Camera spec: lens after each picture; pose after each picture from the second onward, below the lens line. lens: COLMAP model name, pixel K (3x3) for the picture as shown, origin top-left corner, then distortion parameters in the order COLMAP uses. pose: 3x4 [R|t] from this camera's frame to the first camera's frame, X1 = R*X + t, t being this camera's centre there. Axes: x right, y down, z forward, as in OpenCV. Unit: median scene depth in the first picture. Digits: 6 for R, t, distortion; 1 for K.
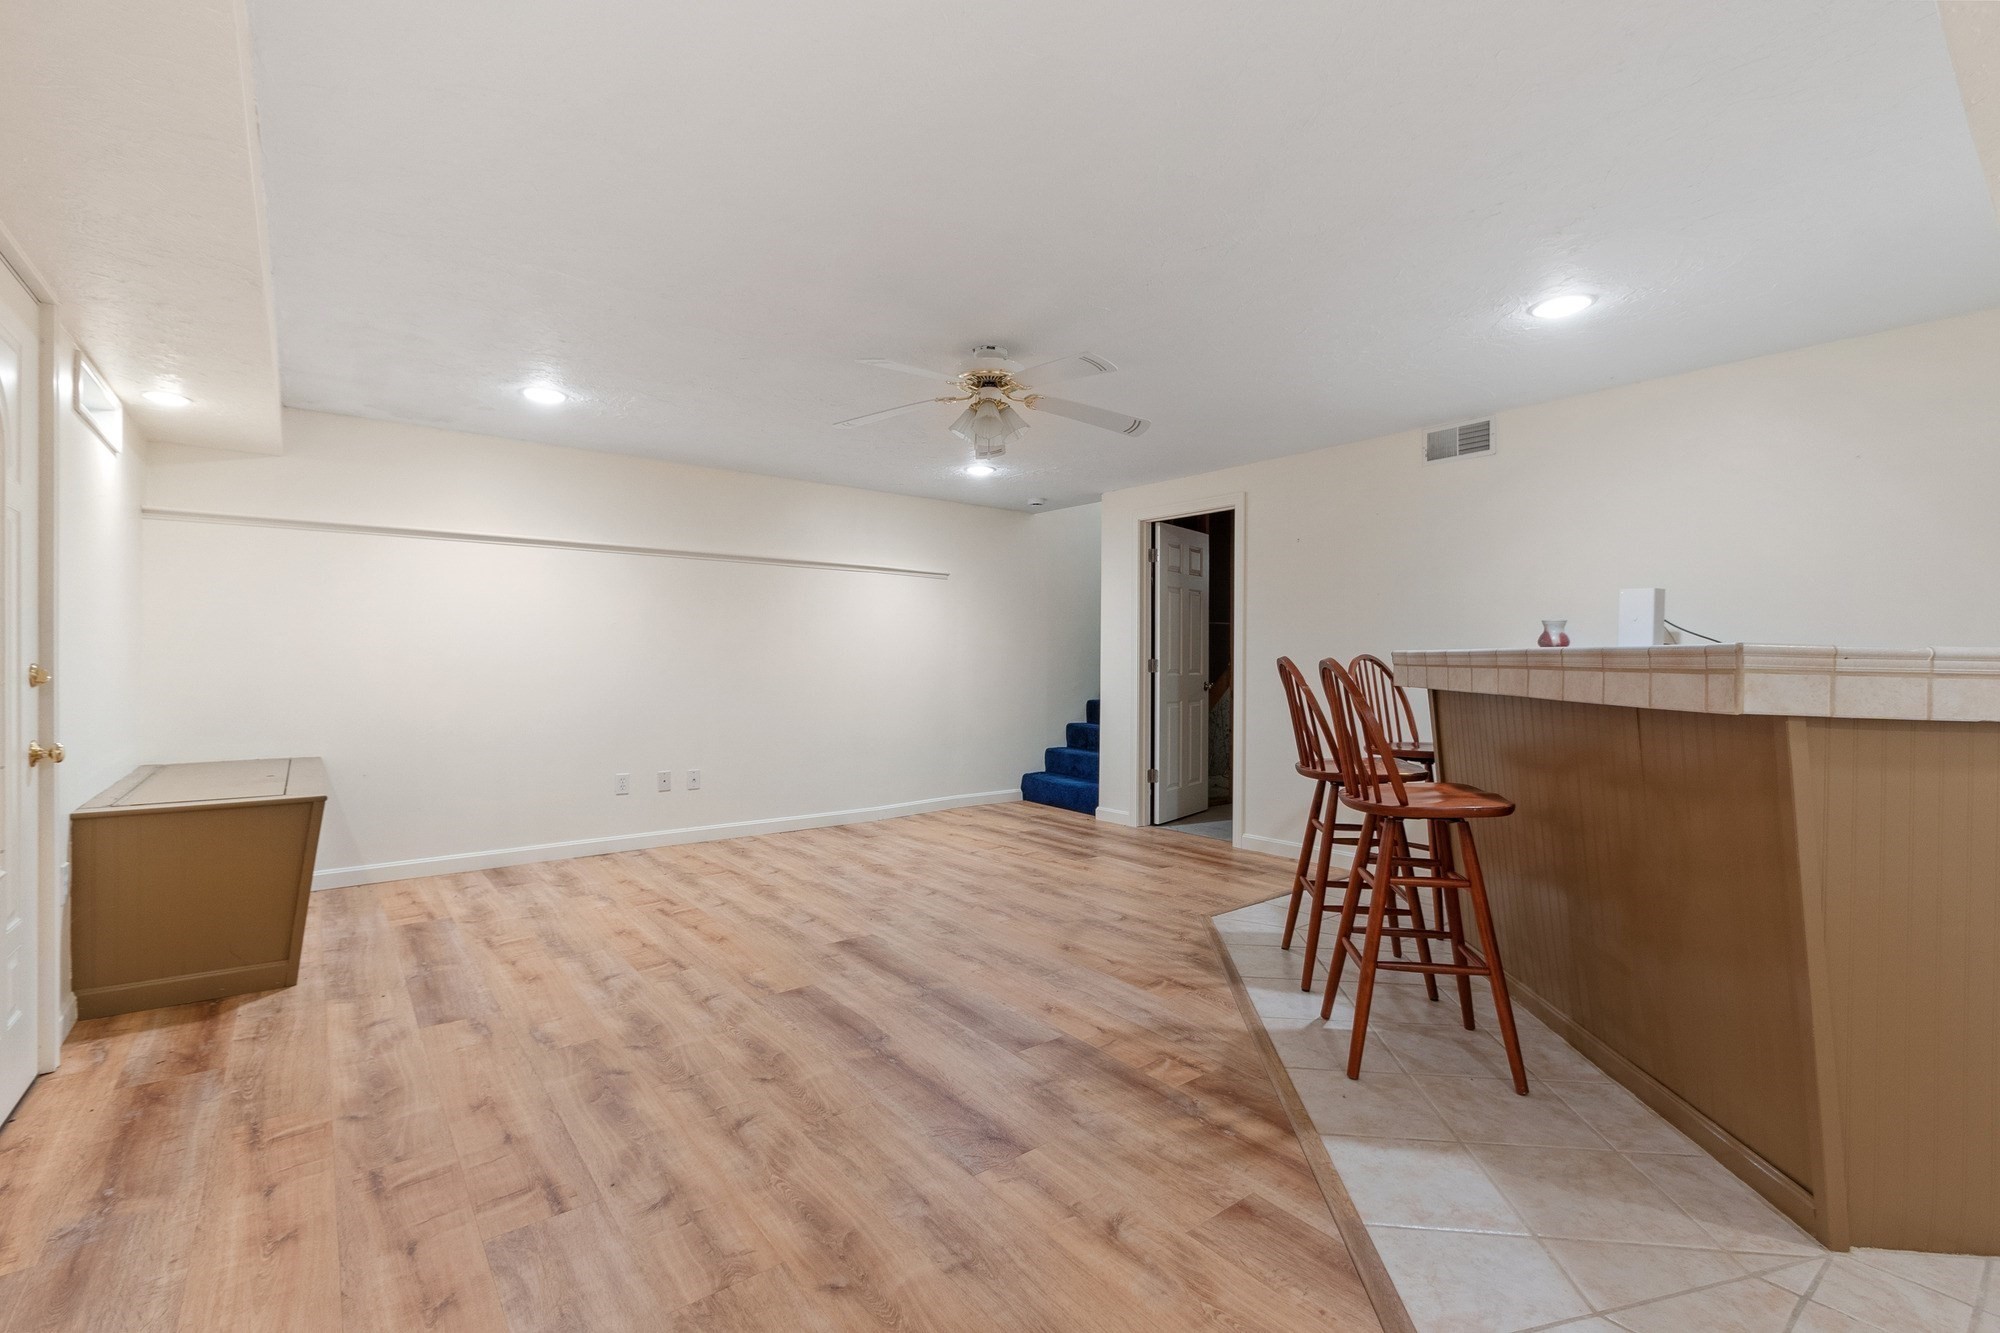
lens RADIAL K [[867.8, 0, 990.3], [0, 867.8, 667.2], [0, 0, 1]] dist [-0.002125, -0.000467]
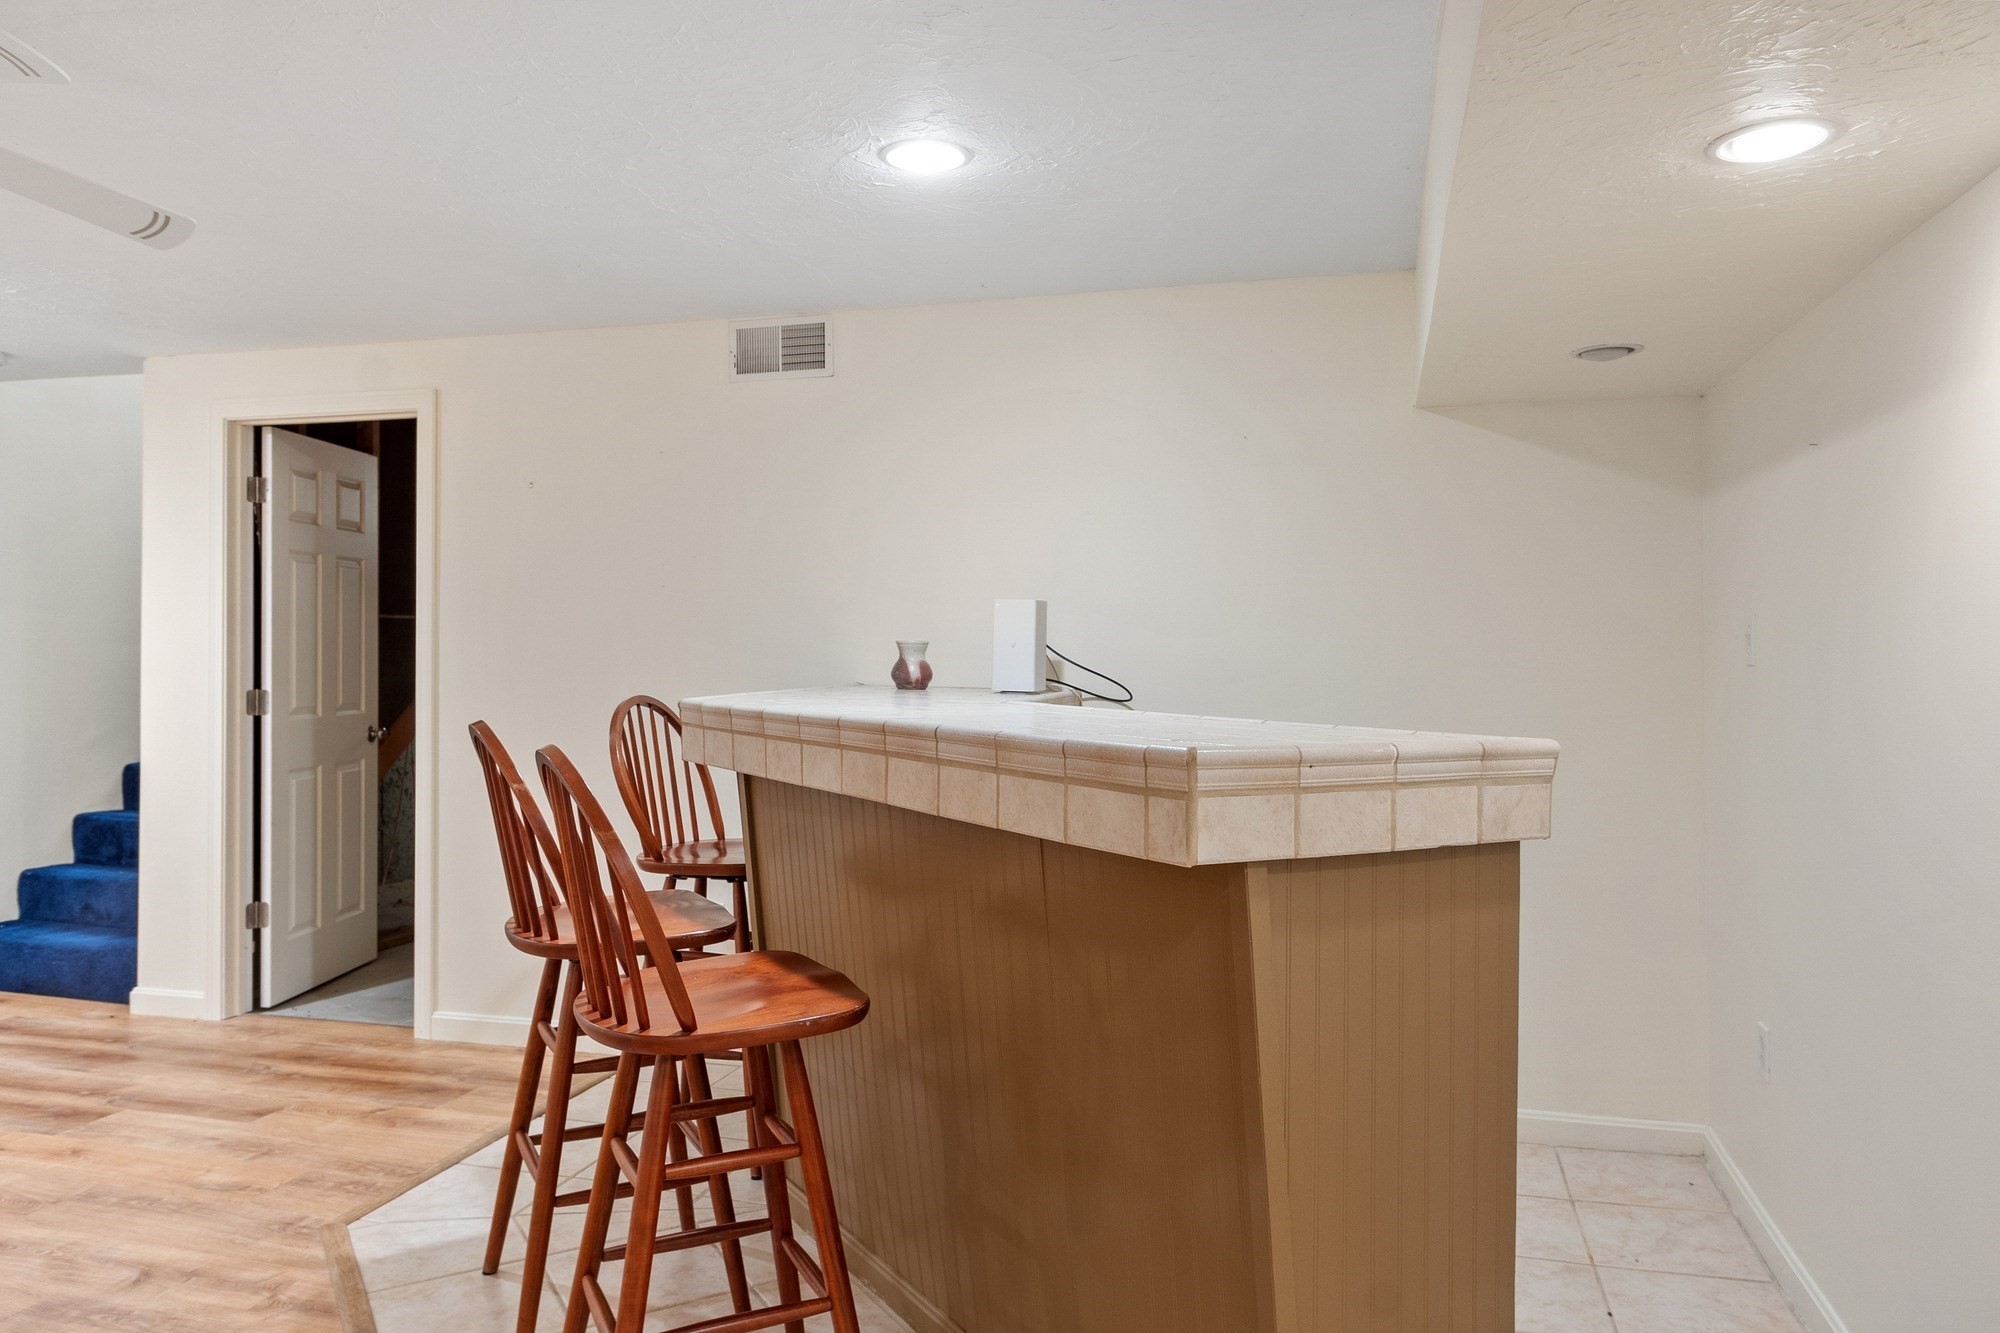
lens RADIAL K [[1366.7, 0, 961.9], [0, 1366.7, 648.8], [0, 0, 1]] dist [0.019819, -0.000918]
pose [[0.811467, 0.000692, 0.584398, 0.092479], [0.004561, 0.999961, -0.007518, -0.048217], [-0.584380, 0.008766, 0.811433, 0.167195]]
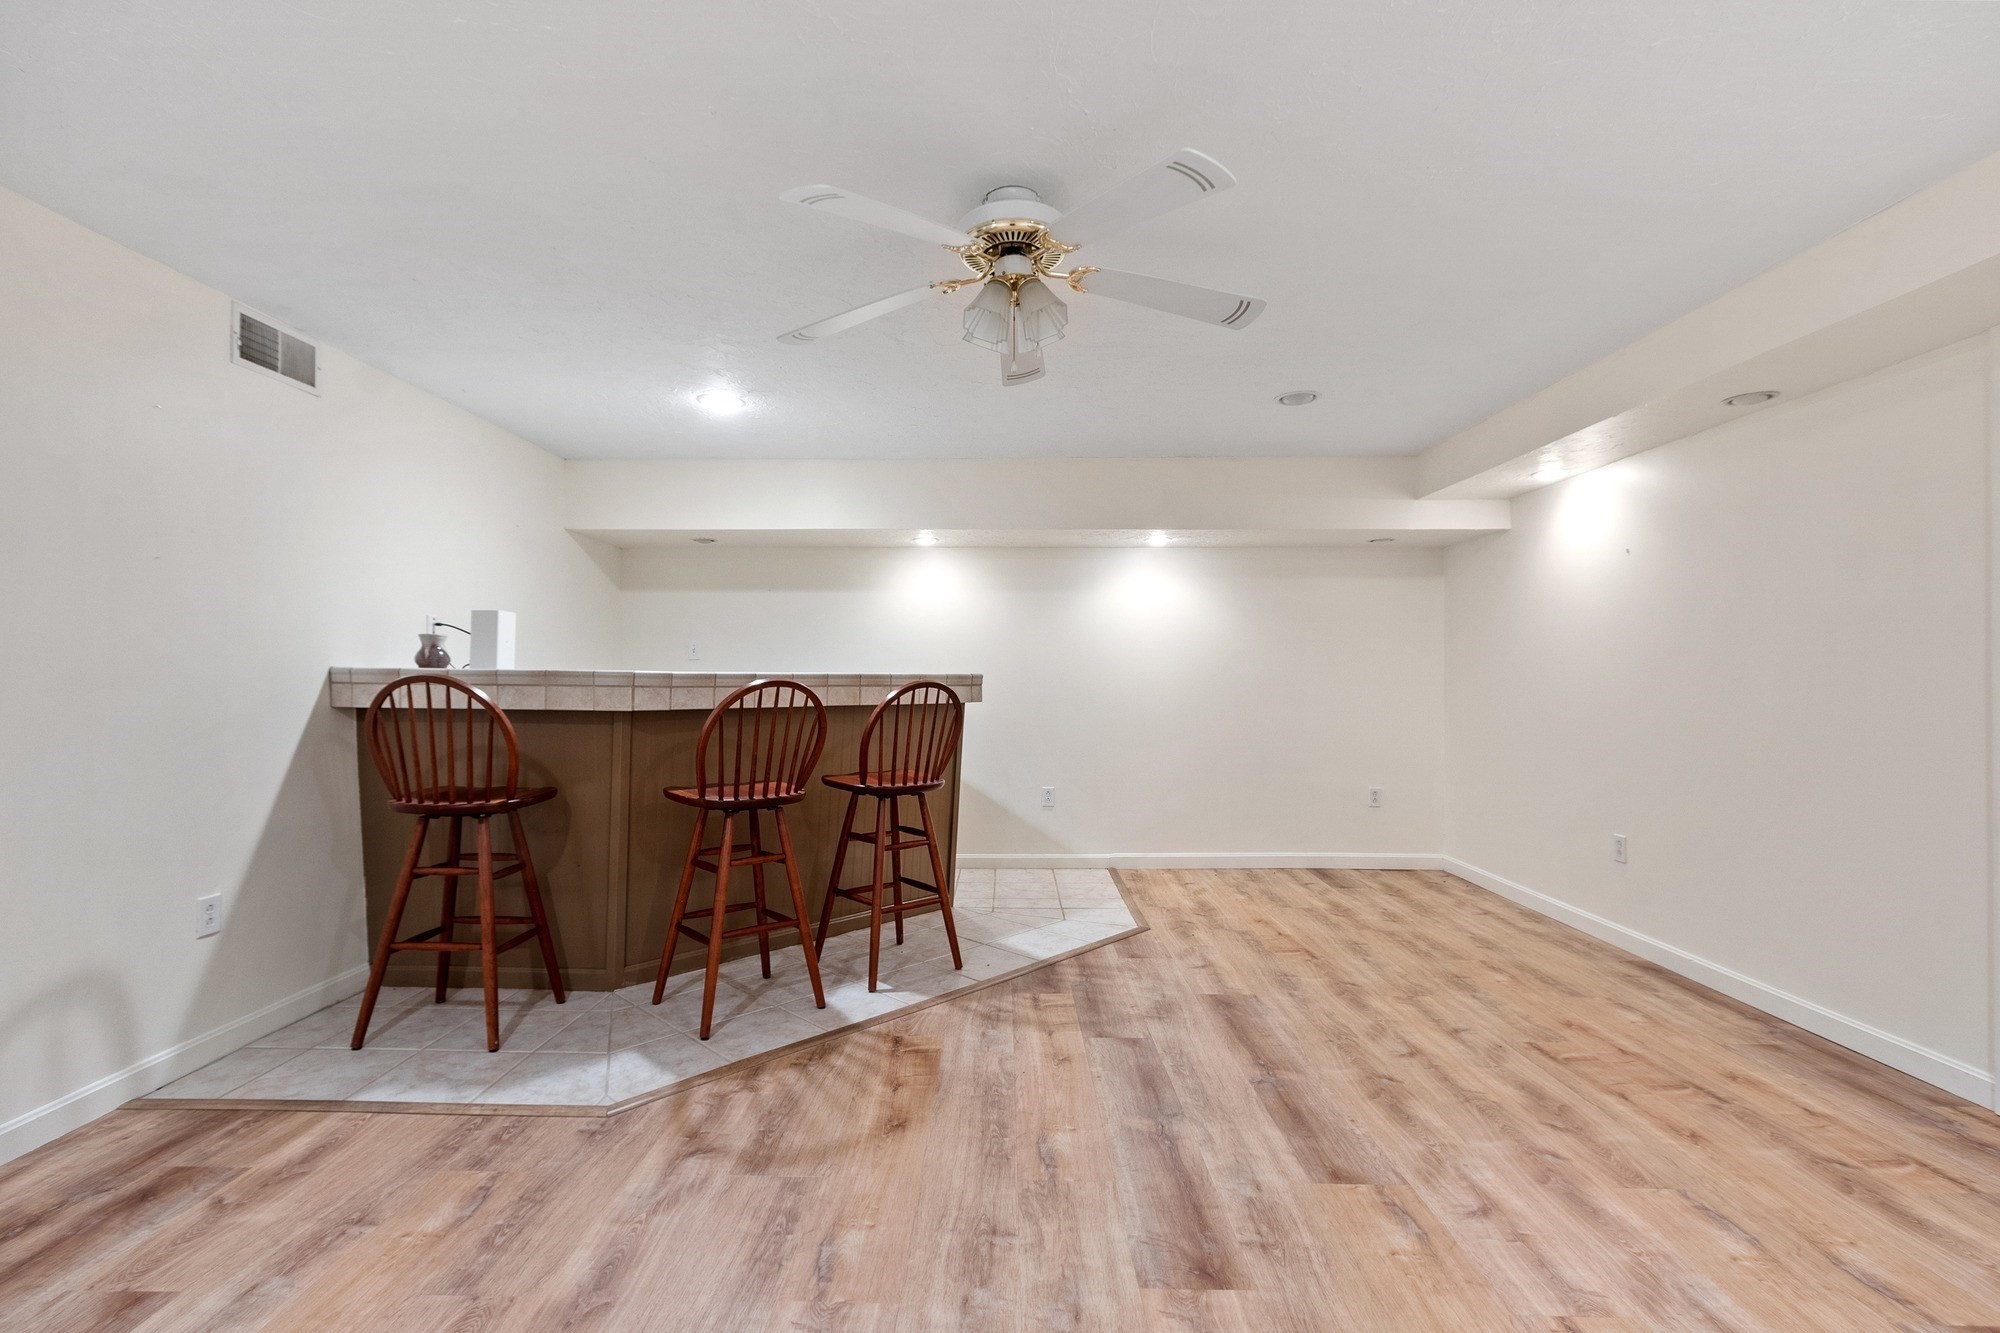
lens RADIAL K [[879.1, 0, 988.0], [0, 879.1, 669.7], [0, 0, 1]] dist [0.000360, 0.000224]
pose [[-0.776793, 0.000134, 0.629756, -0.409946], [0.001584, 0.999997, 0.001741, -0.022577], [-0.629754, 0.002350, -0.776791, 1.580592]]
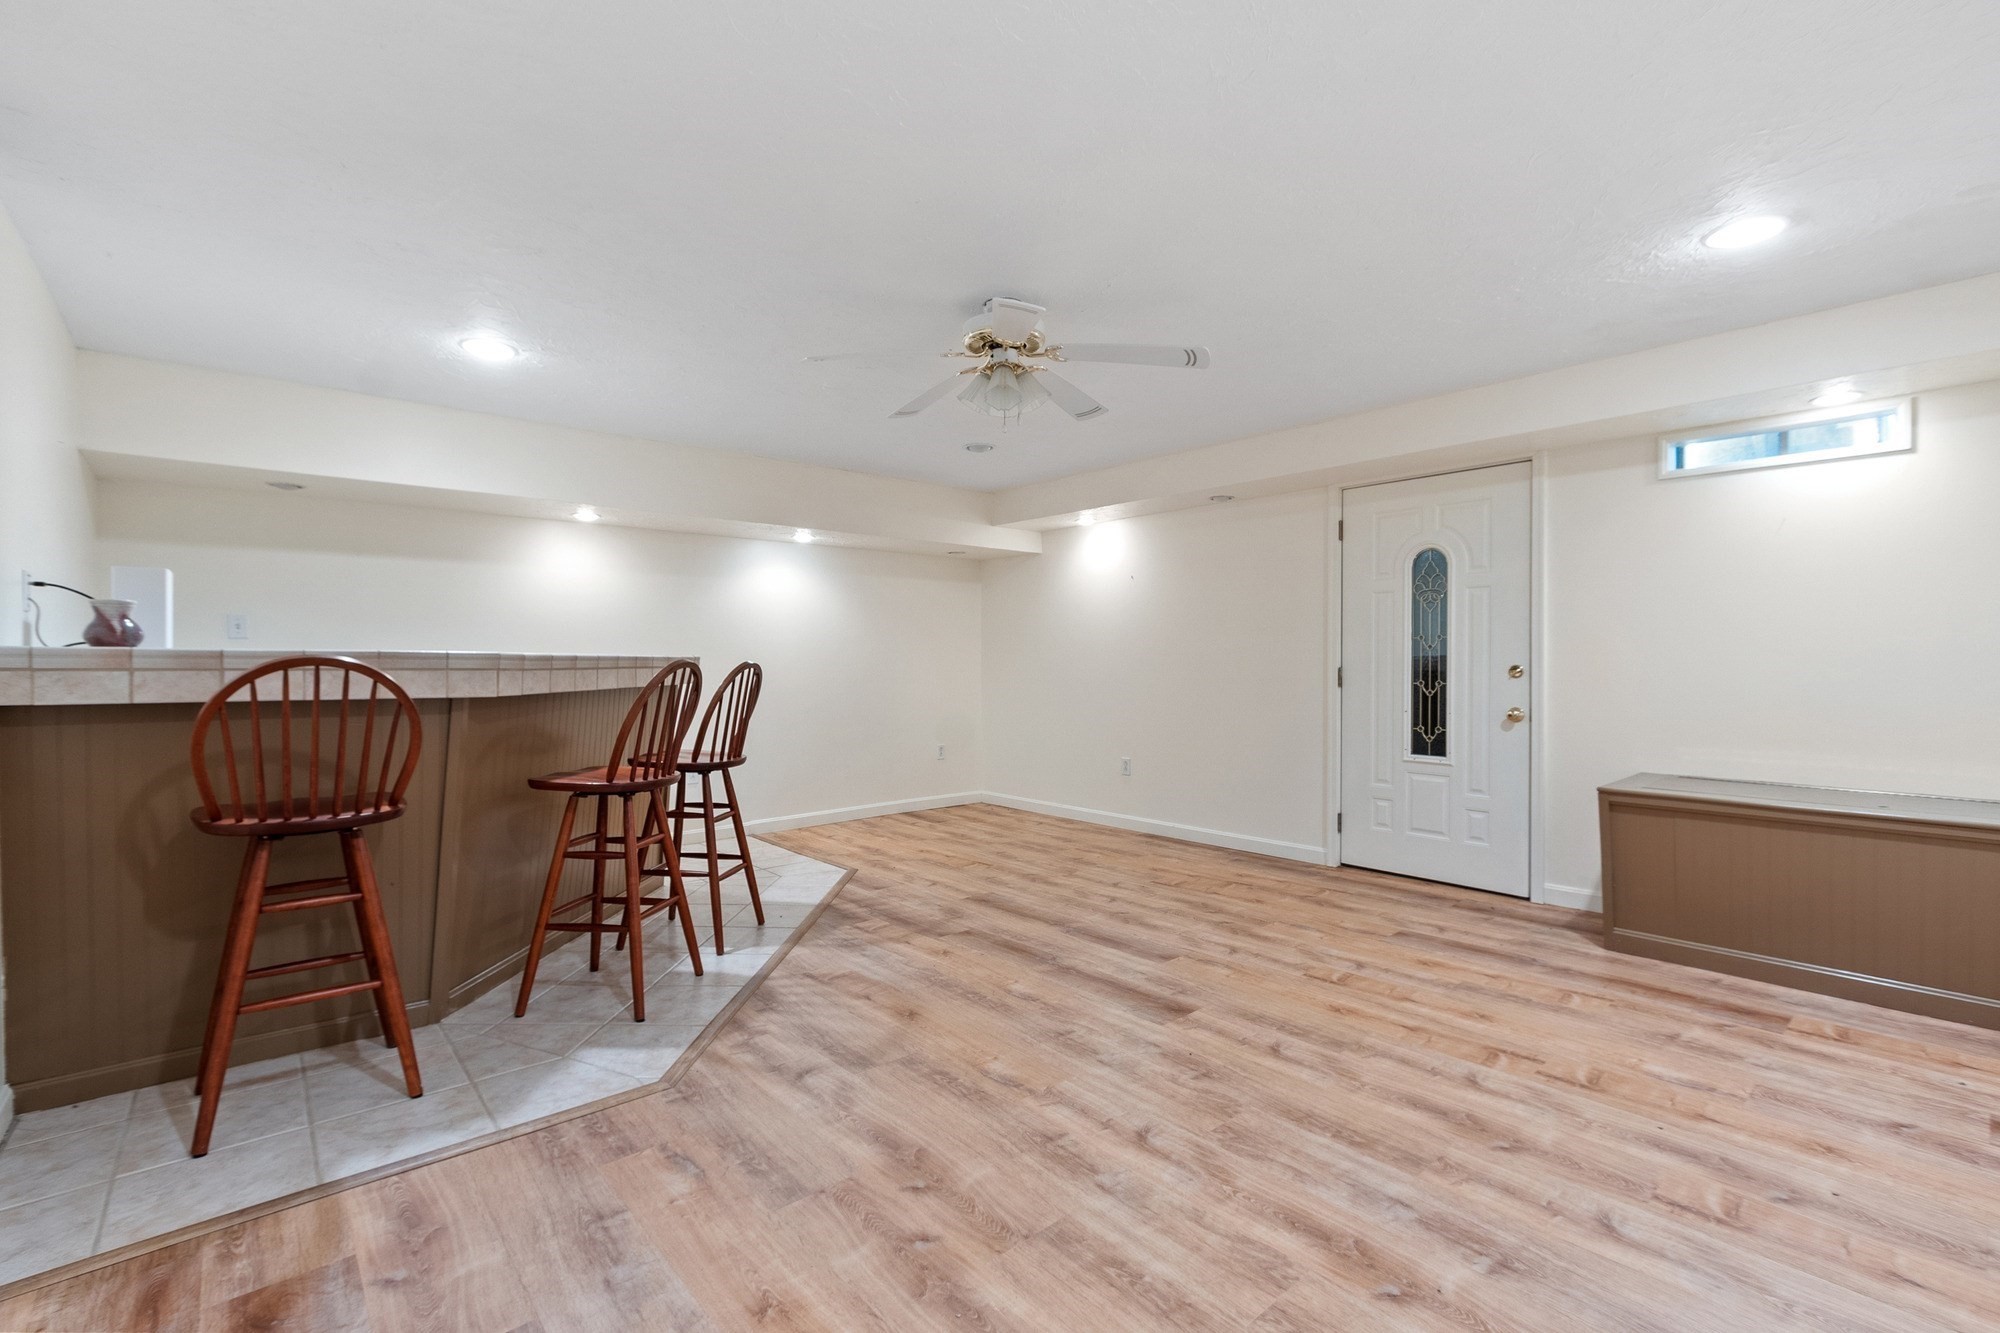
lens RADIAL K [[879.1, 0, 988.0], [0, 879.1, 669.7], [0, 0, 1]] dist [0.000360, 0.000224]
pose [[-0.998675, -0.000438, -0.051454, 0.063110], [-0.001543, 0.999769, 0.021438, -0.022604], [0.051433, 0.021489, -0.998445, 1.965479]]
